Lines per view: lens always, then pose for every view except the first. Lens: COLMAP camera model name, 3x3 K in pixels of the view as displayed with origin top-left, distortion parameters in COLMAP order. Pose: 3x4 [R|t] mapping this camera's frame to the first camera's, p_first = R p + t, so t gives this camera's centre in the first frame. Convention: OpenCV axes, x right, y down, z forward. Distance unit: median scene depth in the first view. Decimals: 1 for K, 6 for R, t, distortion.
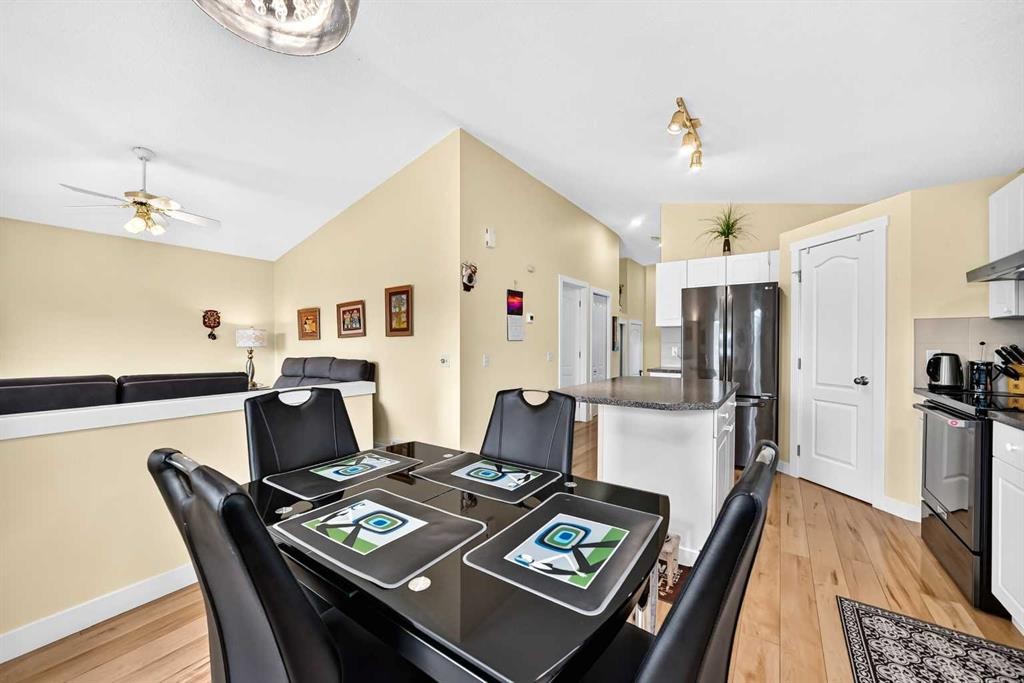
lens RADIAL K [[385.4, 0, 517.8], [0, 385.4, 345.2], [0, 0, 1]] dist [-0.001371, 0.000413]
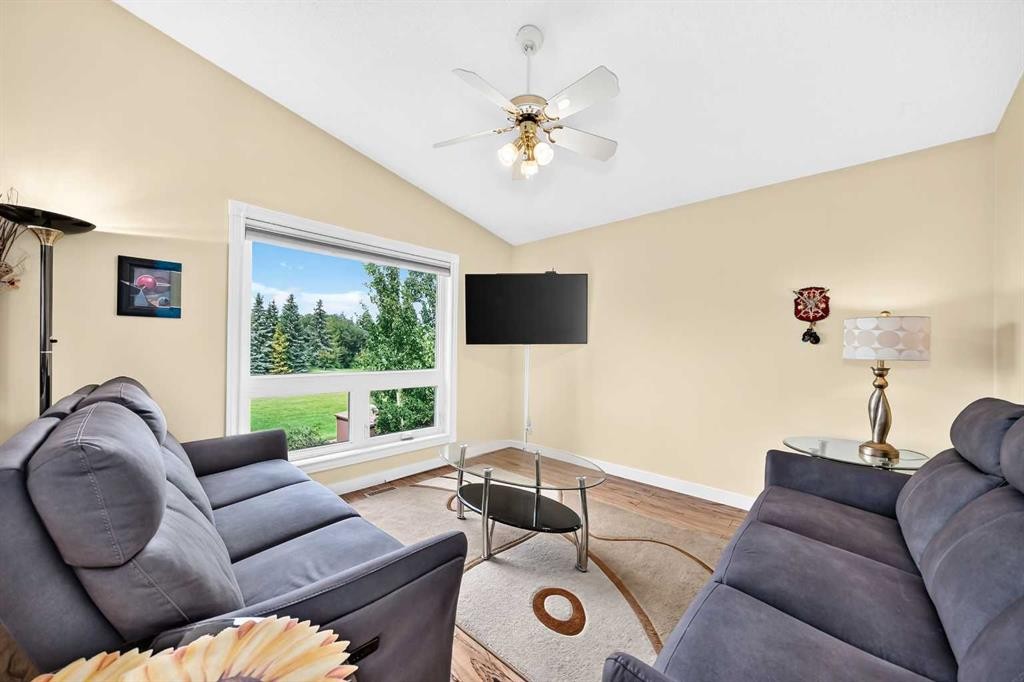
lens RADIAL K [[368.1, 0, 513.2], [0, 368.1, 345.3], [0, 0, 1]] dist [-0.010371, 0.000366]
pose [[-0.147440, -0.004927, -0.989059, -0.347670], [-0.019626, 0.999805, -0.002054, -0.004935], [0.988876, 0.019109, -0.147508, 0.936068]]
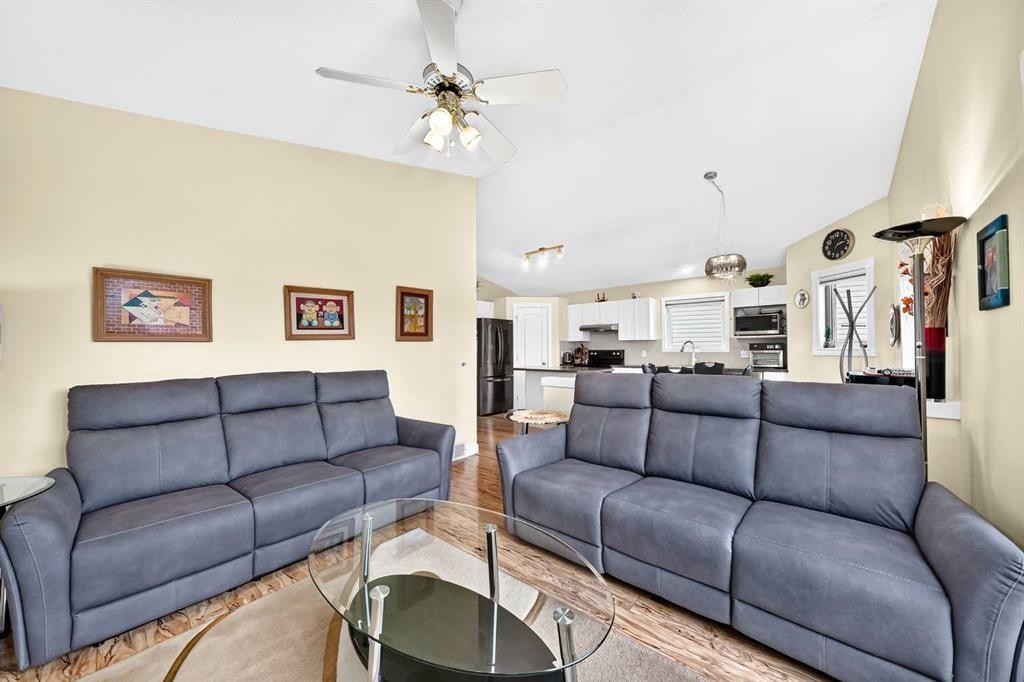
lens RADIAL K [[368.1, 0, 513.2], [0, 368.1, 345.3], [0, 0, 1]] dist [-0.010371, 0.000366]
pose [[0.107845, 0.012741, 0.994086, -1.313079], [0.010165, 0.999851, -0.013918, 0.001197], [-0.994116, 0.011606, 0.107699, 0.756992]]
